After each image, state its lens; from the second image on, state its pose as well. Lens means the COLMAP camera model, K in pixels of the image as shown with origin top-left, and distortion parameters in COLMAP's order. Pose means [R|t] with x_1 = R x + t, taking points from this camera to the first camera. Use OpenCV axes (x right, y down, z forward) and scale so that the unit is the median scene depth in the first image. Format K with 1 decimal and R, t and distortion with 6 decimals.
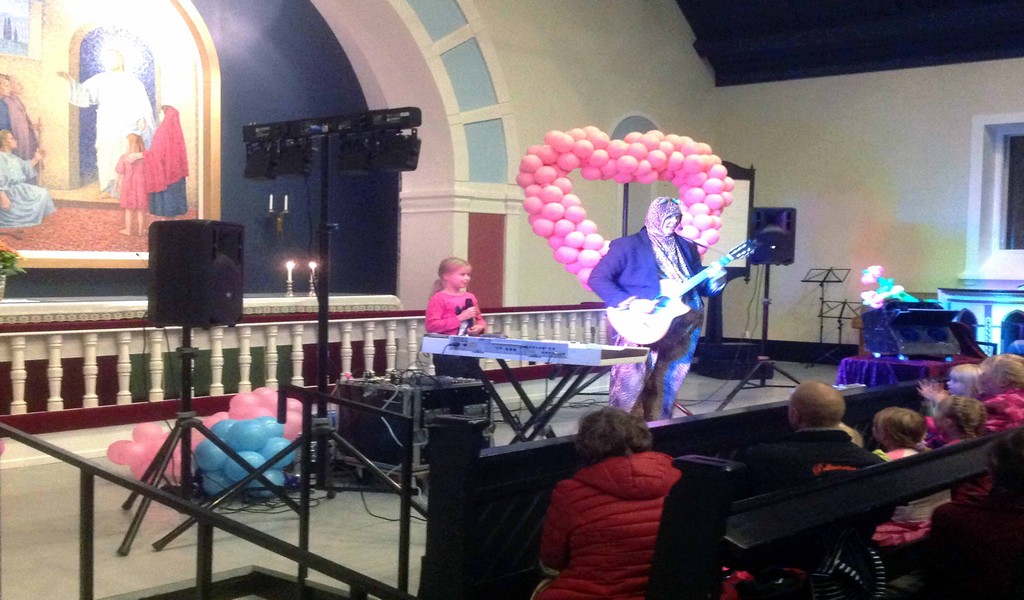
lens RADIAL K [[1164.4, 0, 516.0], [0, 1164.4, 390.6], [0, 0, 1]] dist [0.099389, -0.223743]
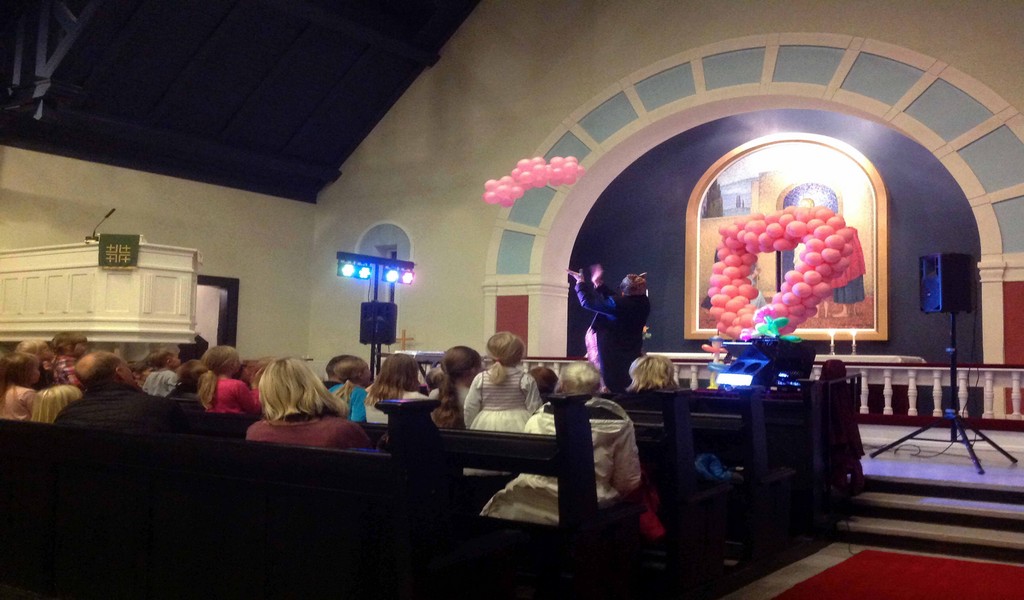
lens RADIAL K [[947.4, 0, 512.0], [0, 947.4, 300.0], [0, 0, 1]] dist [0.073512, -0.177353]
pose [[0.100570, -0.065511, -0.992771, 0.853243], [-0.123473, 0.989294, -0.077789, -0.014302], [0.987239, 0.130404, 0.091404, 0.526646]]
